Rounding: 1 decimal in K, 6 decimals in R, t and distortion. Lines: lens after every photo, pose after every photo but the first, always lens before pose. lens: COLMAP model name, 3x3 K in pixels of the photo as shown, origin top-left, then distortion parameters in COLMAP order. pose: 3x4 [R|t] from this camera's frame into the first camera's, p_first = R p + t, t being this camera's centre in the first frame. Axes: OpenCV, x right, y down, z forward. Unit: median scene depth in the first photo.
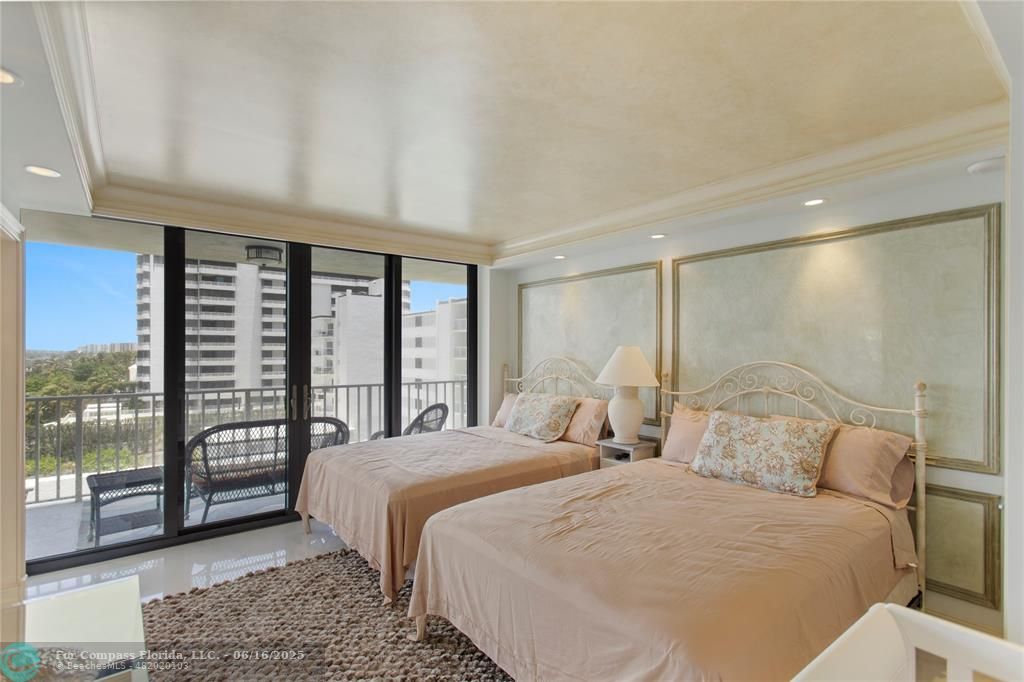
lens RADIAL K [[489.4, 0, 508.4], [0, 489.4, 346.8], [0, 0, 1]] dist [0.004074, 0.000121]
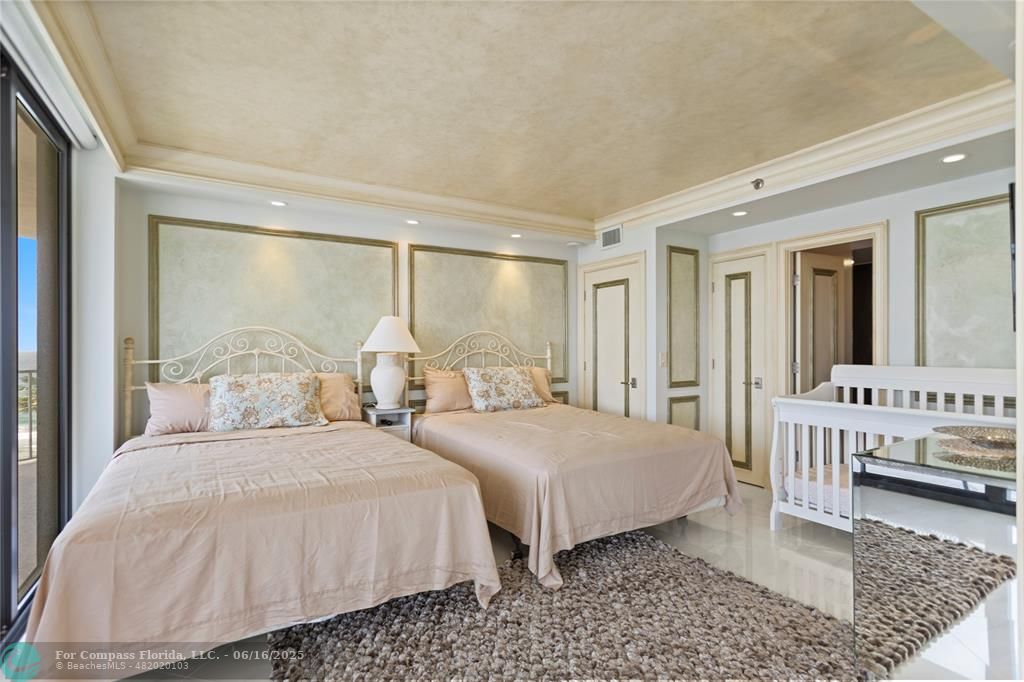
lens RADIAL K [[489.4, 0, 508.4], [0, 489.4, 346.8], [0, 0, 1]] dist [0.004074, 0.000121]
pose [[0.128181, 0.002797, 0.991747, -0.806553], [-0.000621, 0.999996, -0.002740, 0.069223], [-0.991751, -0.000264, 0.128183, 0.641439]]
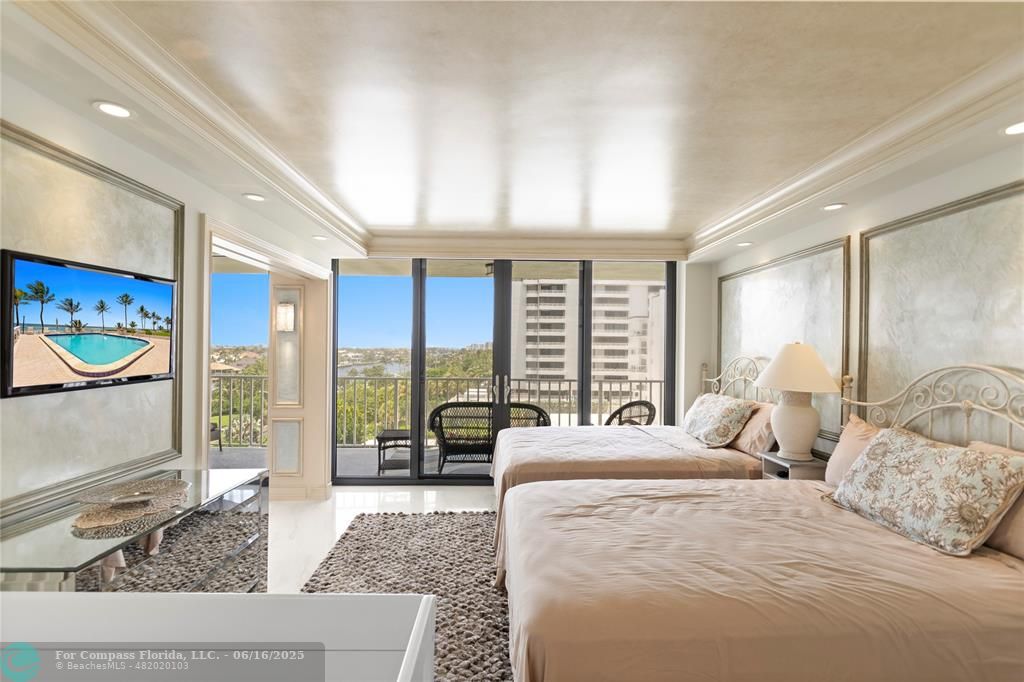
lens RADIAL K [[489.4, 0, 508.4], [0, 489.4, 346.8], [0, 0, 1]] dist [0.004074, 0.000121]
pose [[0.801415, 0.004227, -0.598094, 0.366538], [-0.003651, 0.999991, 0.002176, 0.004439], [0.598098, 0.000439, 0.801423, 0.034385]]
